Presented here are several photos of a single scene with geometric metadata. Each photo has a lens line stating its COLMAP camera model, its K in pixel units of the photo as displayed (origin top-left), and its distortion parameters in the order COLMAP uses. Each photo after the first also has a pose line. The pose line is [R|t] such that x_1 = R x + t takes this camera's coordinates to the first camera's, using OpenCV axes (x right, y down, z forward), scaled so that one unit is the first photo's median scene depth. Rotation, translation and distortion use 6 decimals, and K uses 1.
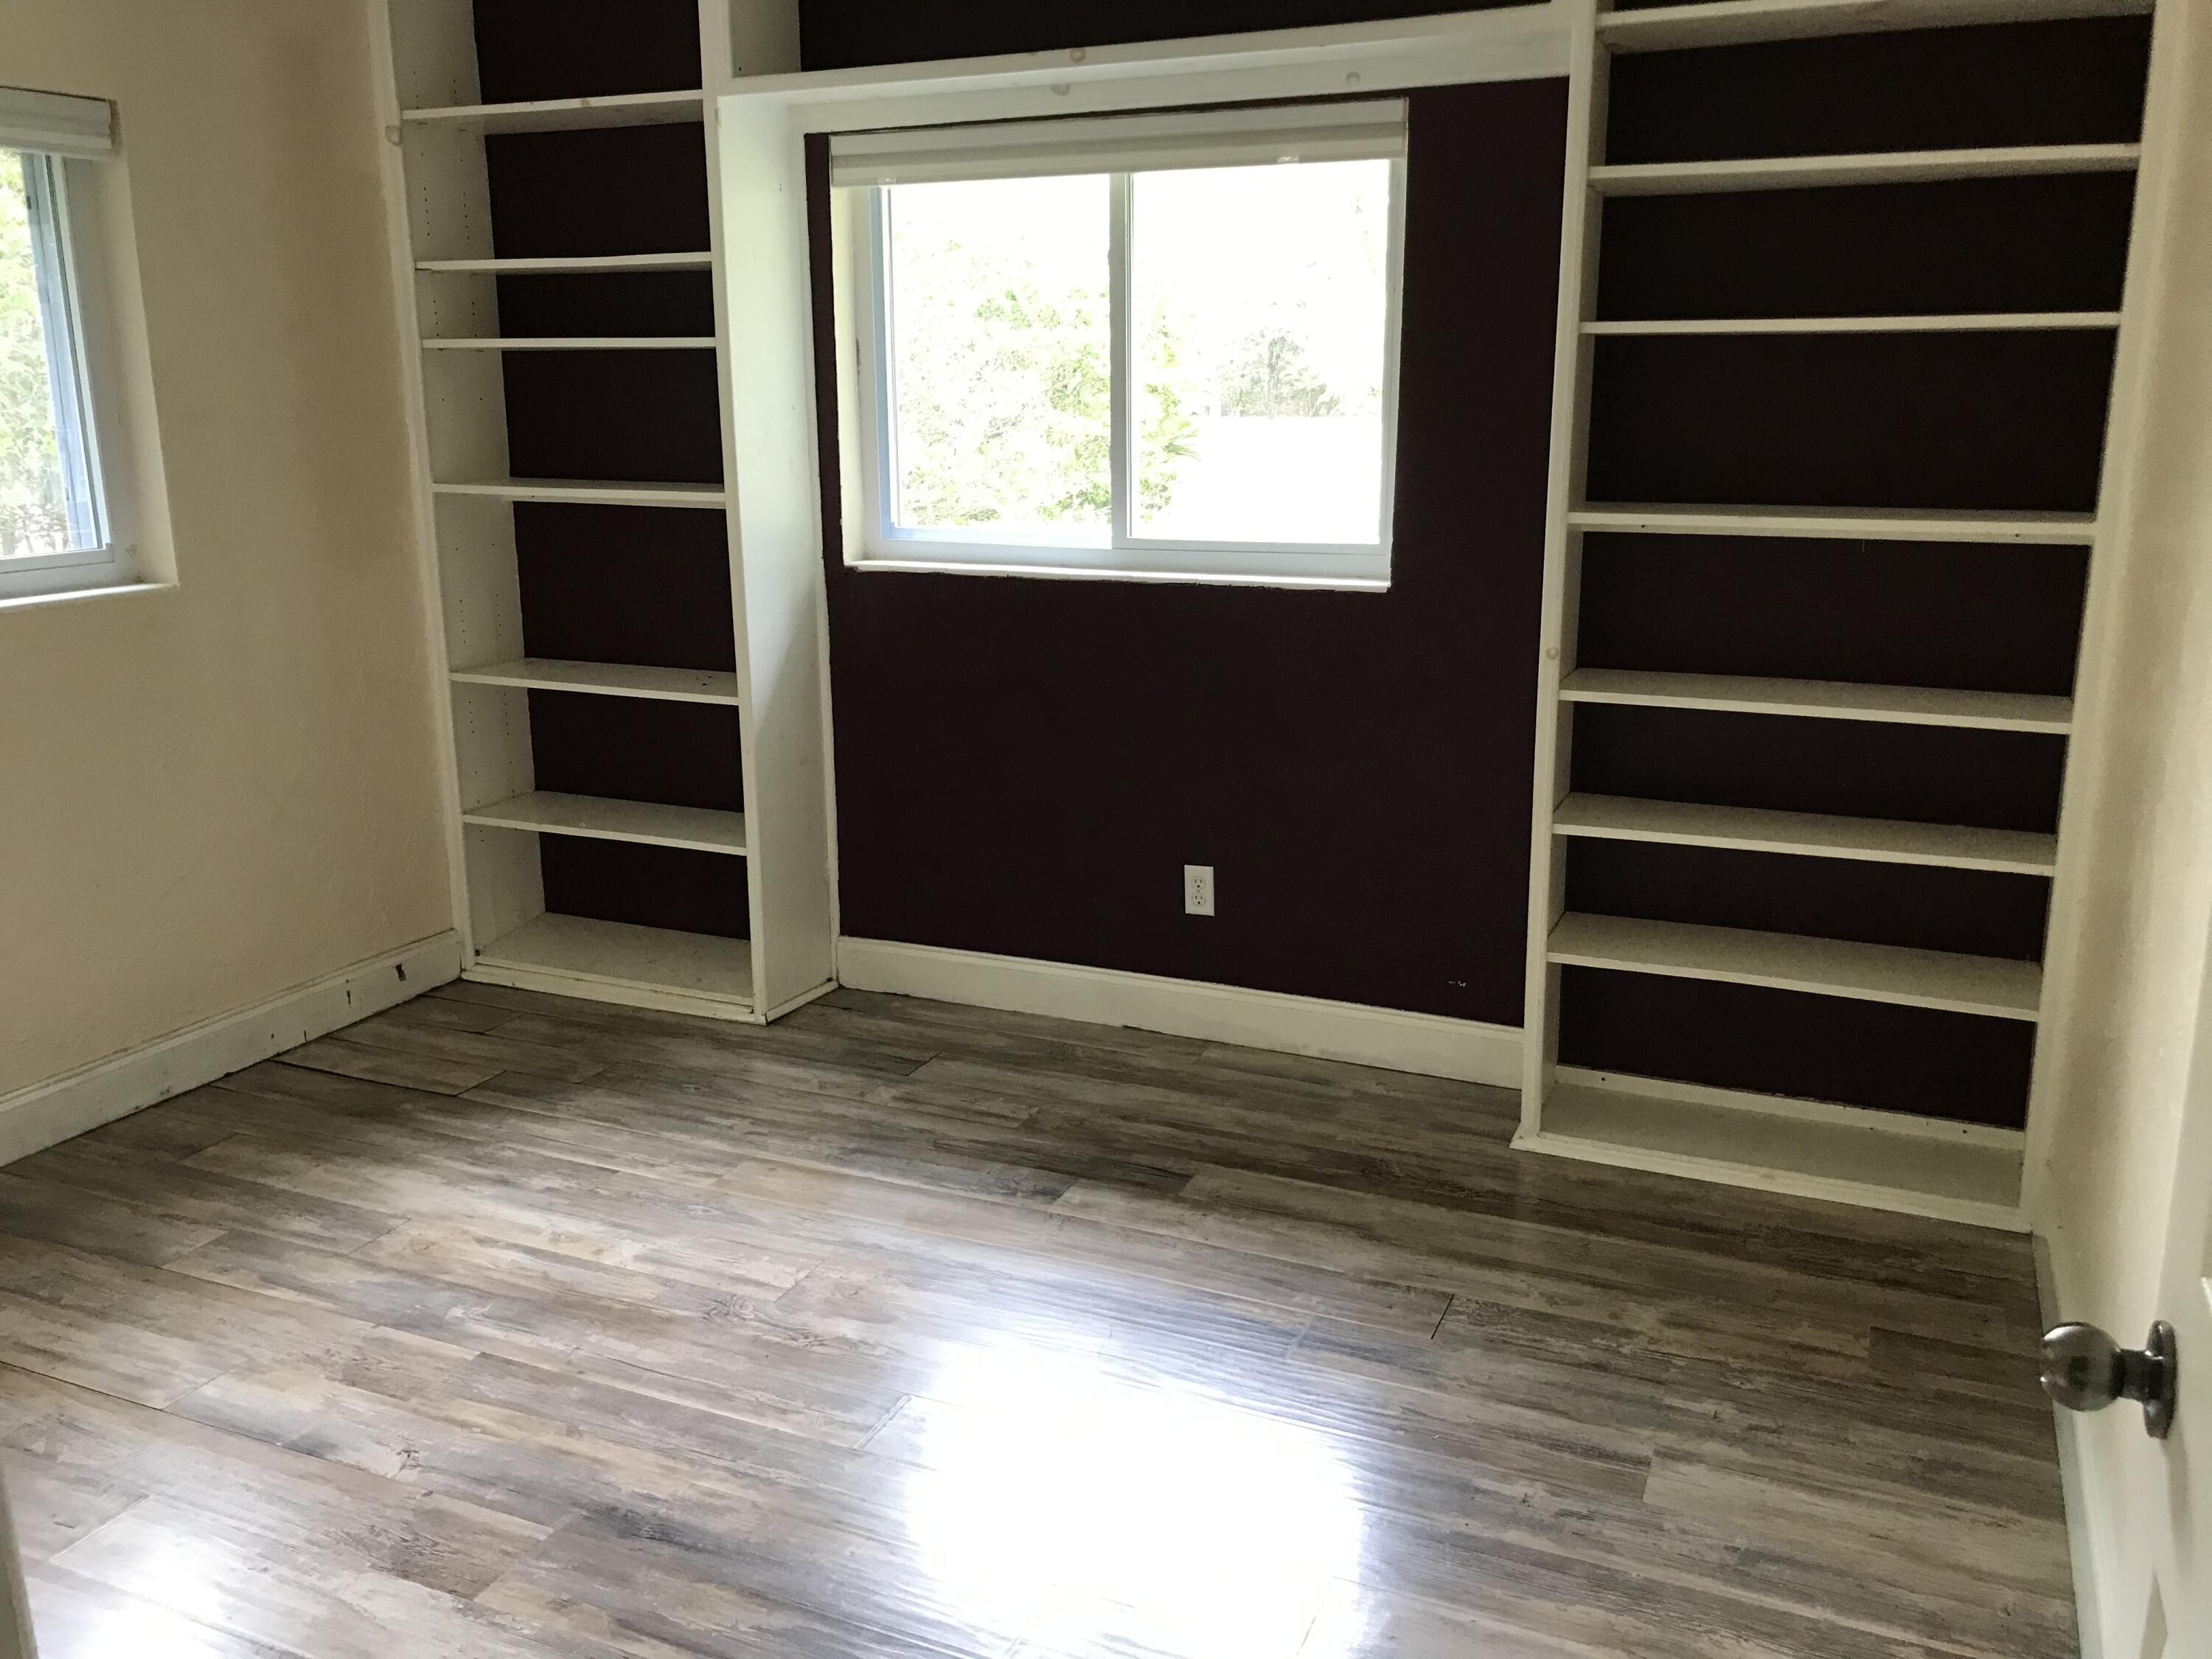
lens RADIAL K [[1805.7, 0, 1109.0], [0, 1805.7, 828.3], [0, 0, 1]] dist [0.018436, -0.007572]
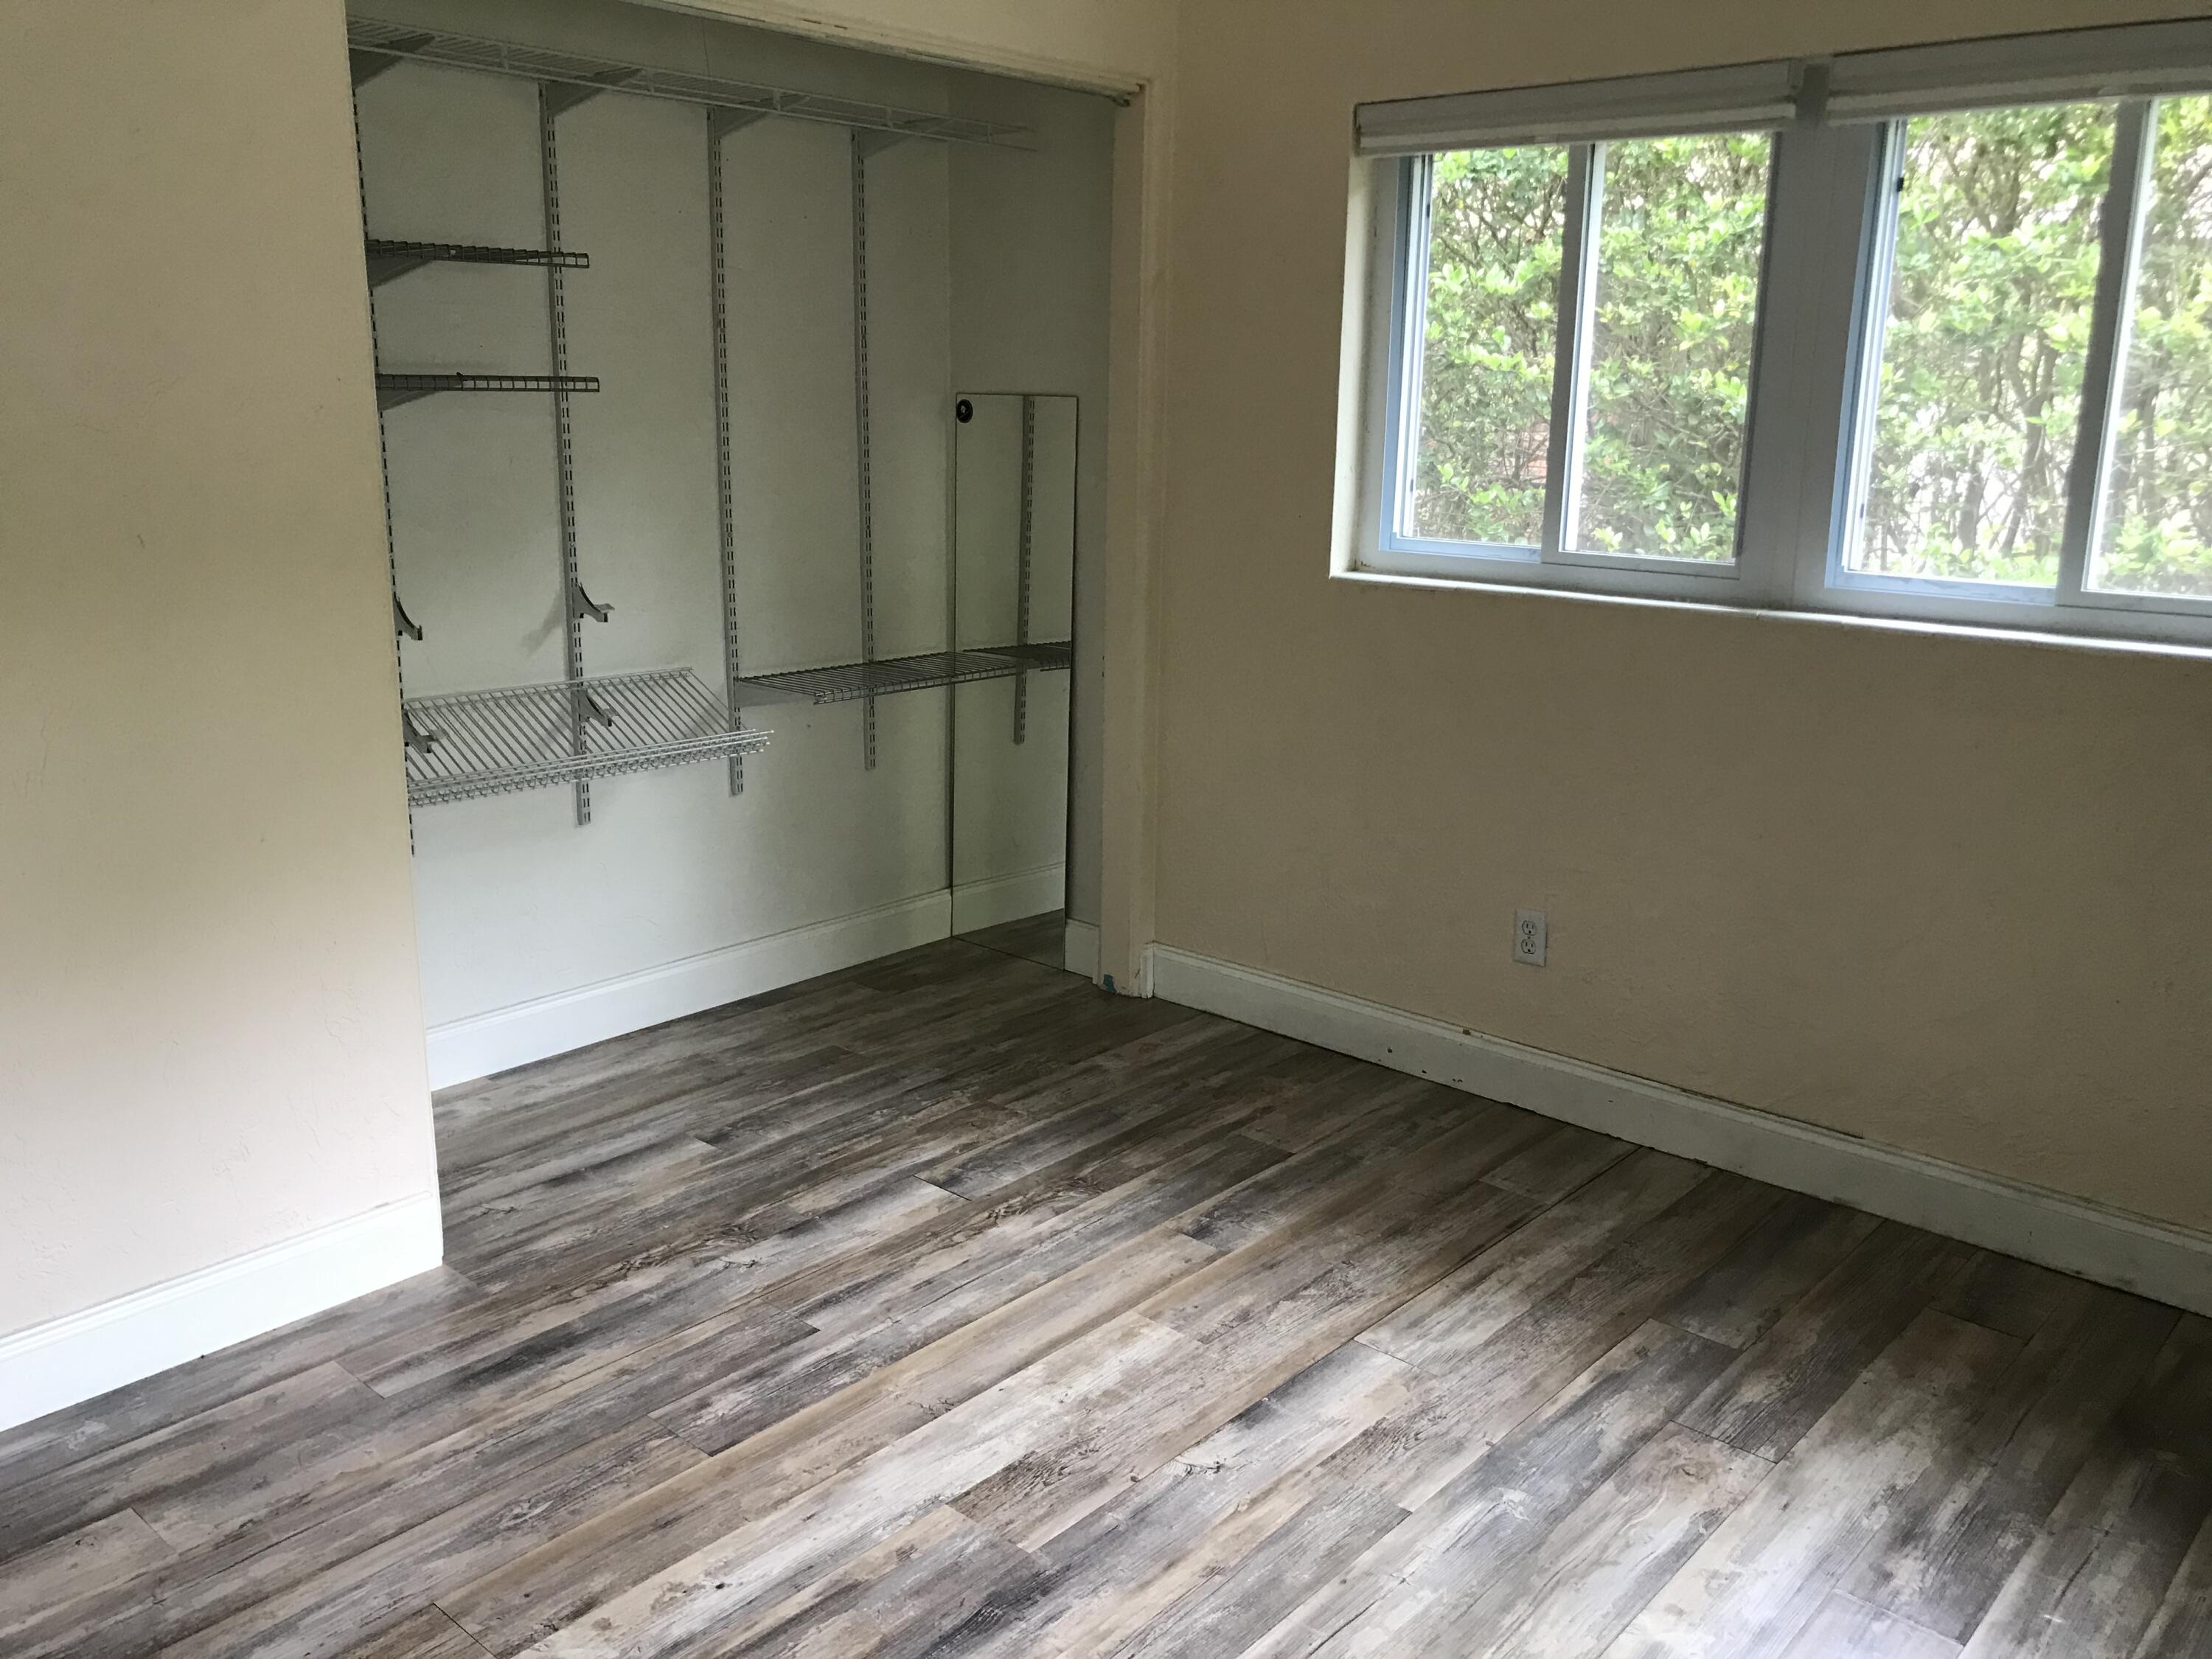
lens RADIAL K [[1805.7, 0, 1107.1], [0, 1805.7, 826.2], [0, 0, 1]] dist [0.018436, -0.007572]
pose [[-0.305729, 0.231328, -0.923589, 0.389500], [-0.240979, 0.919652, 0.310112, -0.226072], [0.921118, 0.317375, -0.225419, 0.898248]]
